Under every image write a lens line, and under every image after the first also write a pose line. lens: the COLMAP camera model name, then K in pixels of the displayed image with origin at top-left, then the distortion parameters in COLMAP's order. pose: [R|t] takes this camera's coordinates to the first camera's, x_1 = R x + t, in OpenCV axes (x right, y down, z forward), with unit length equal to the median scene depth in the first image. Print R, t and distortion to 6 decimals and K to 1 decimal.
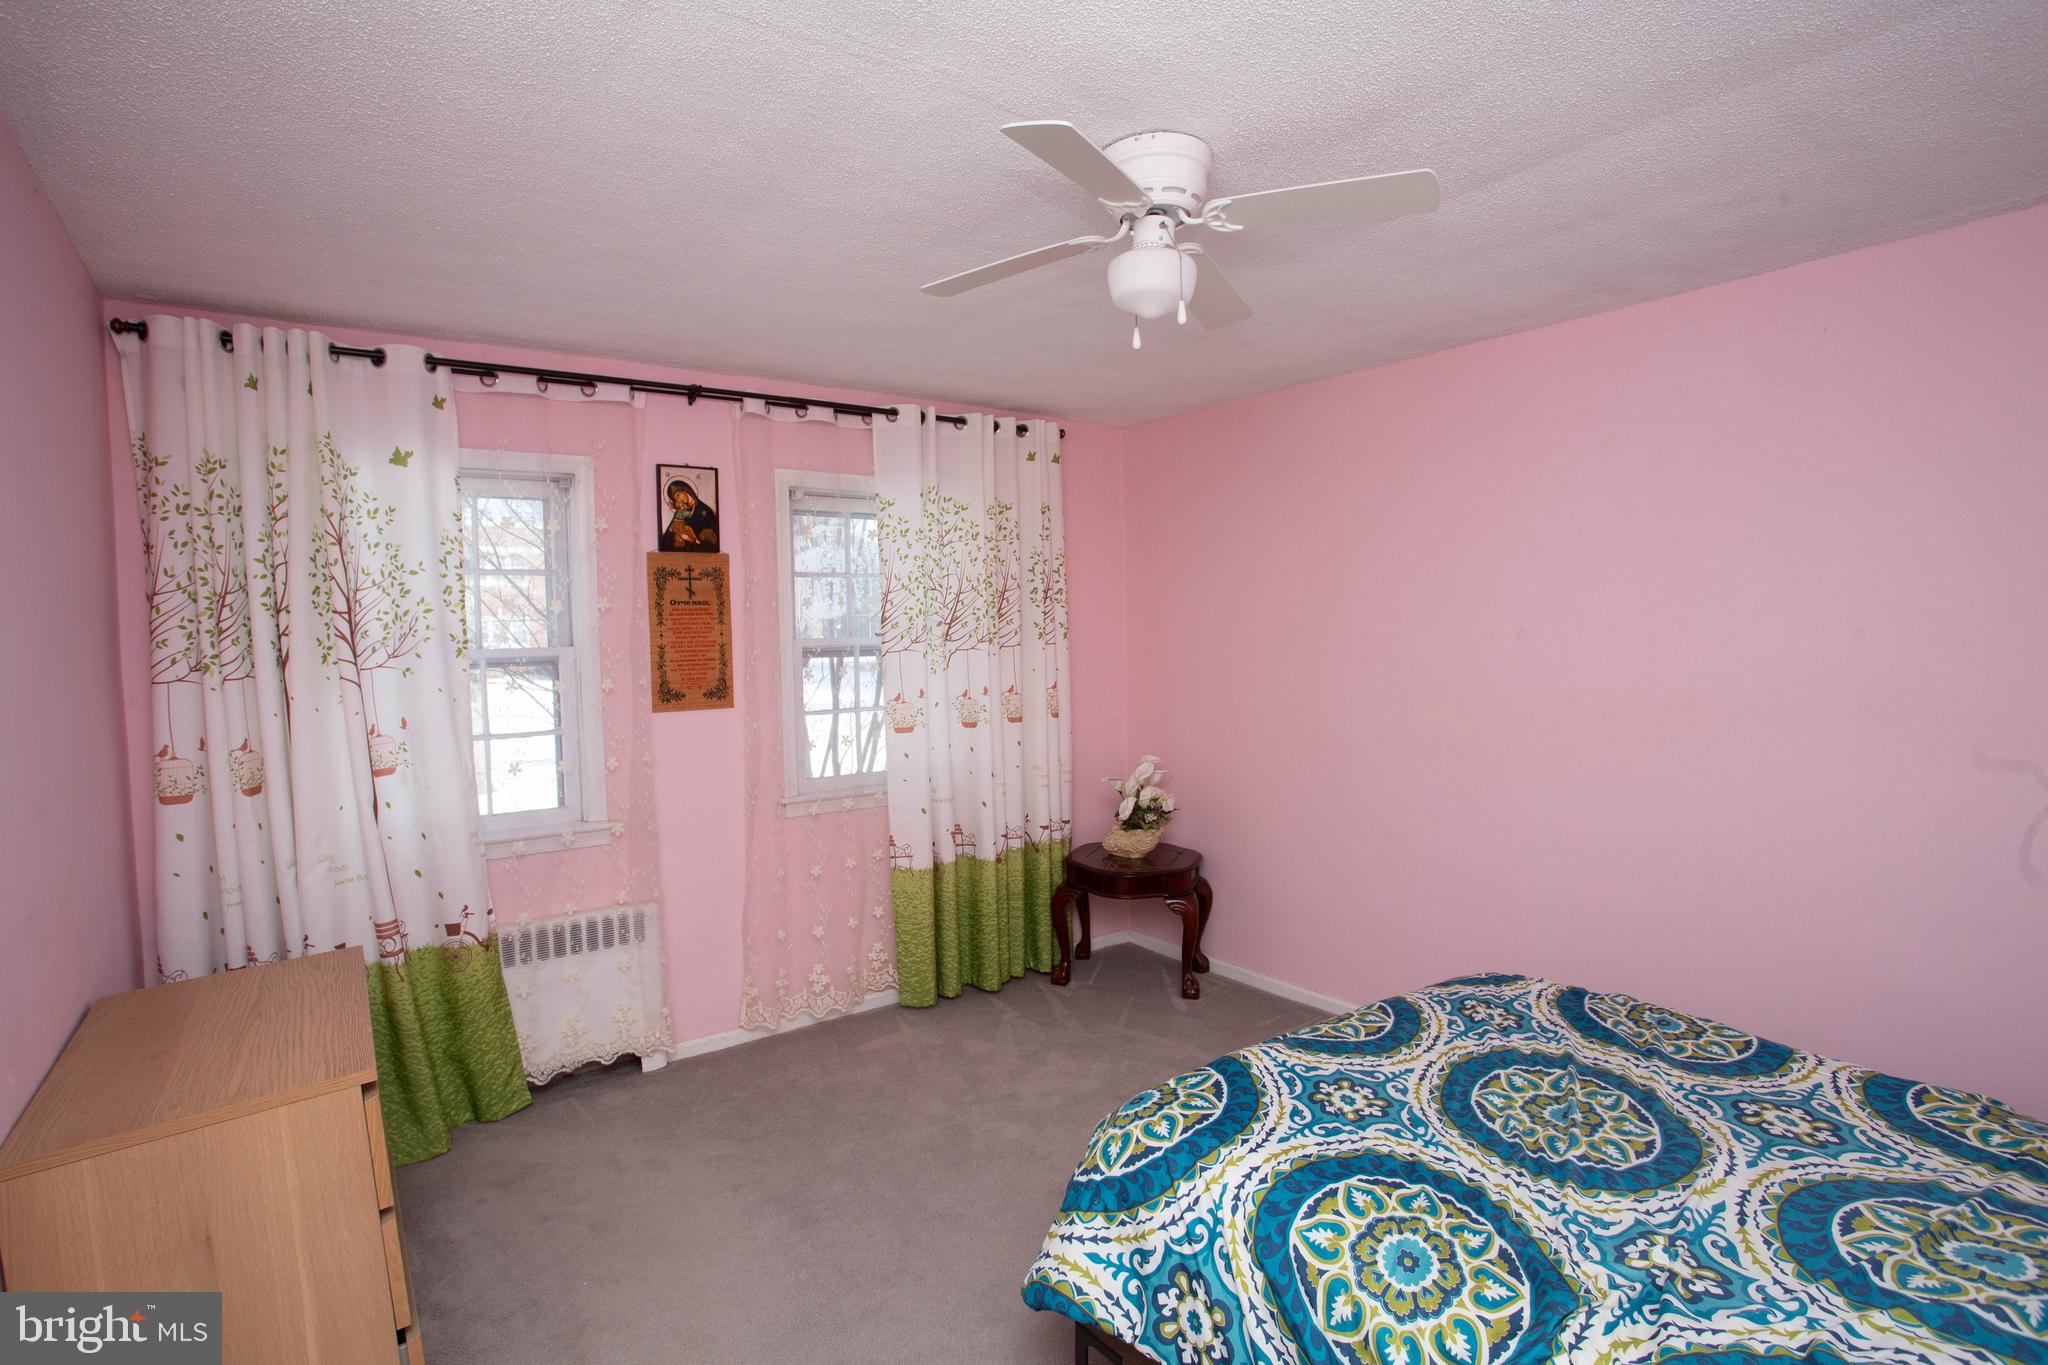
lens RADIAL K [[1014.0, 0, 1016.3], [0, 1014.0, 675.8], [0, 0, 1]] dist [-0.069290, 0.034825]
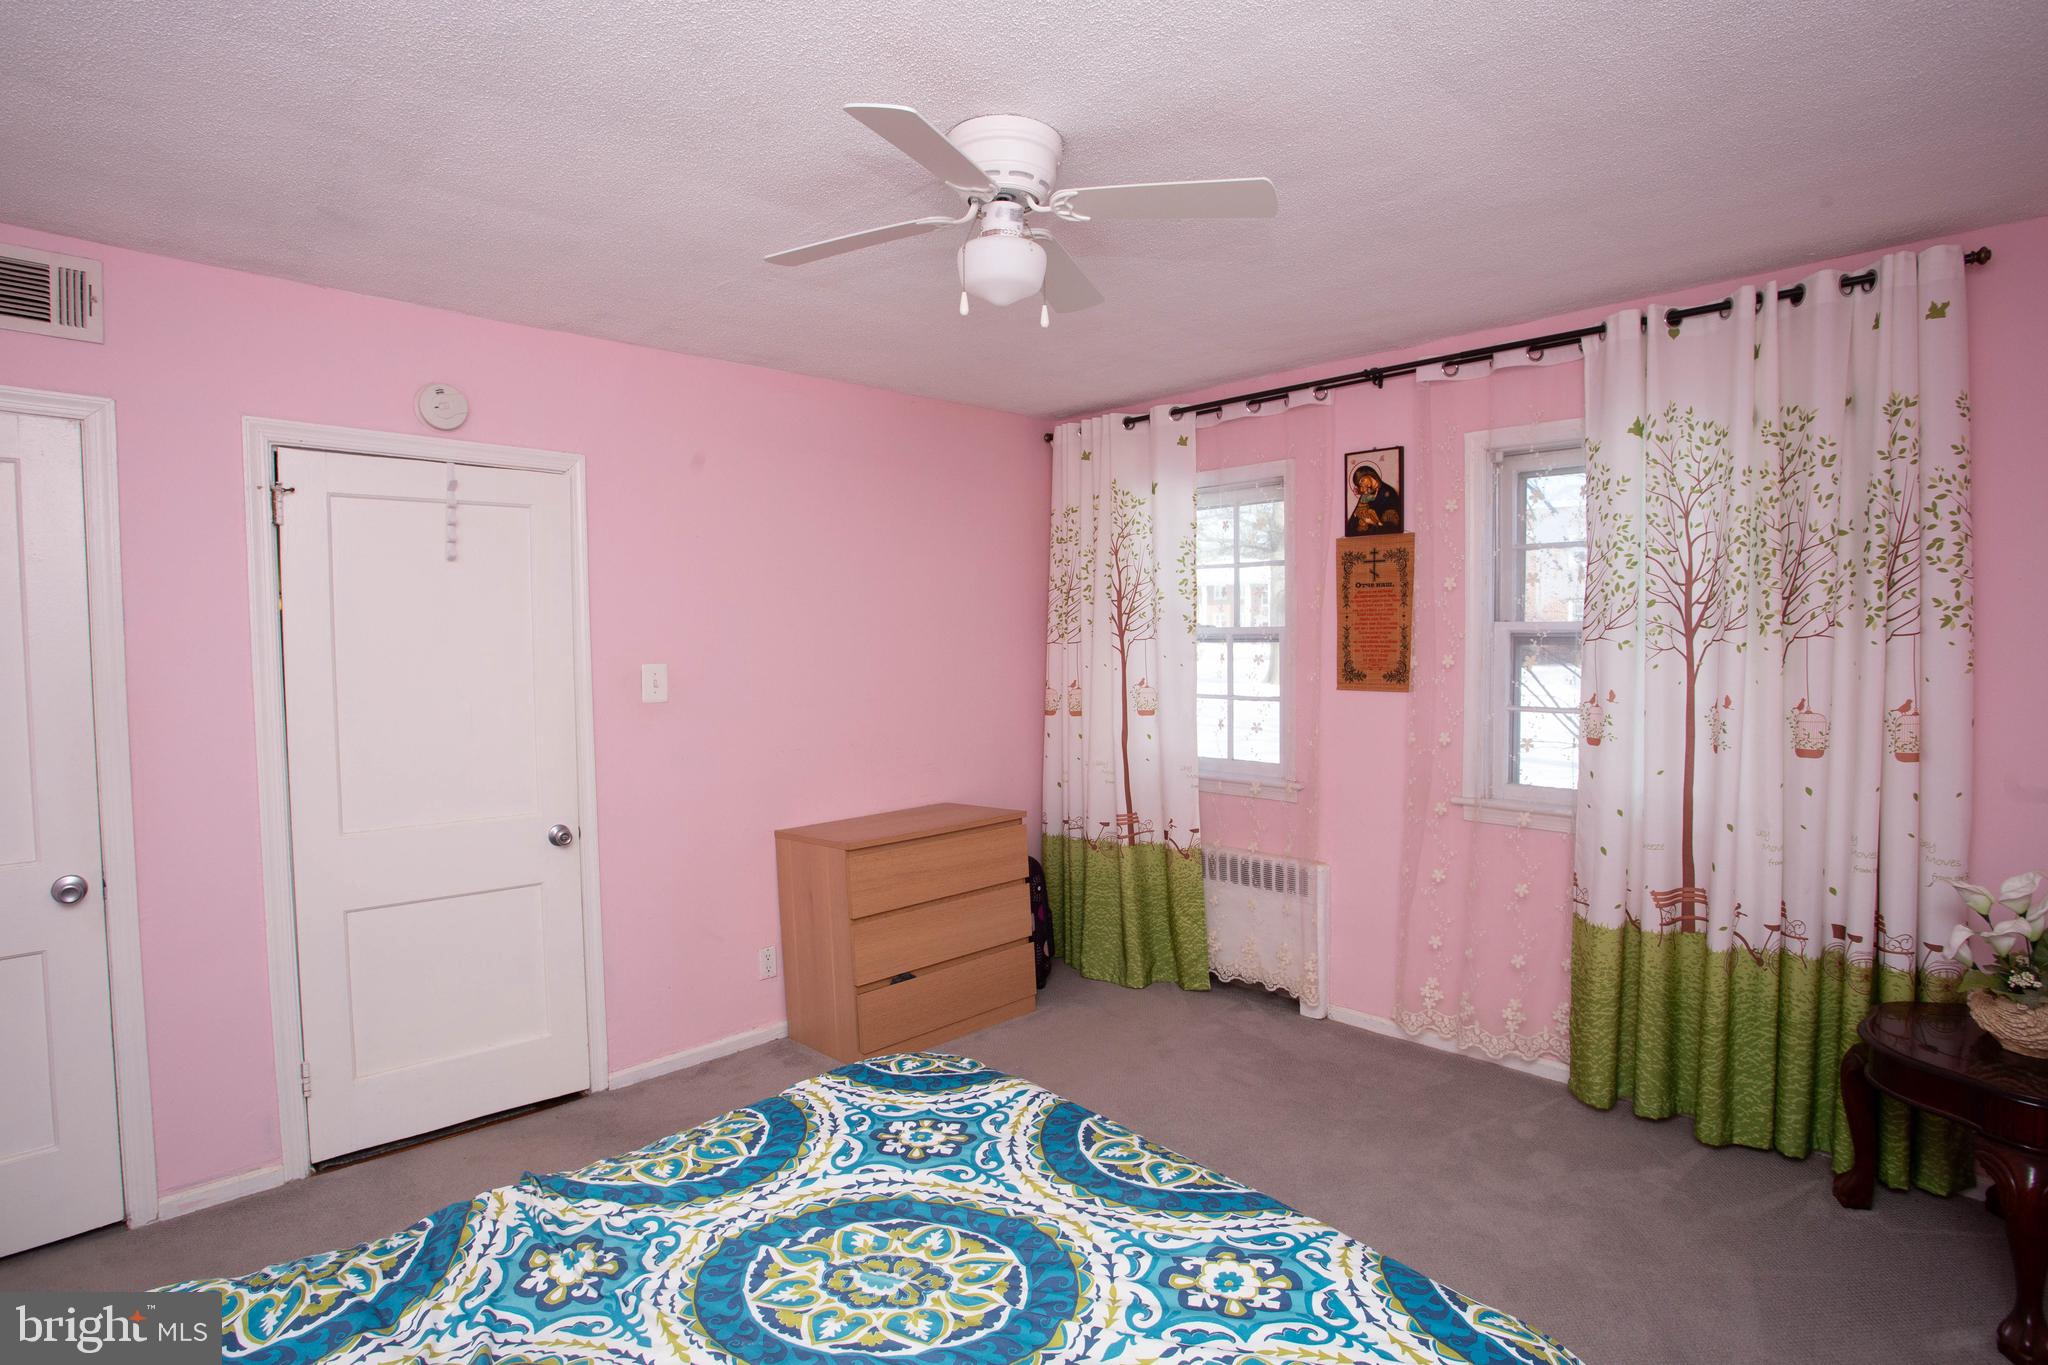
lens RADIAL K [[1054.4, 0, 1020.8], [0, 1054.4, 661.6], [0, 0, 1]] dist [-0.003334, 0.000391]
pose [[0.159074, 0.053774, -0.985801, 0.679067], [-0.030234, 0.998313, 0.049578, -0.037734], [0.986804, 0.021918, 0.160431, 0.485319]]
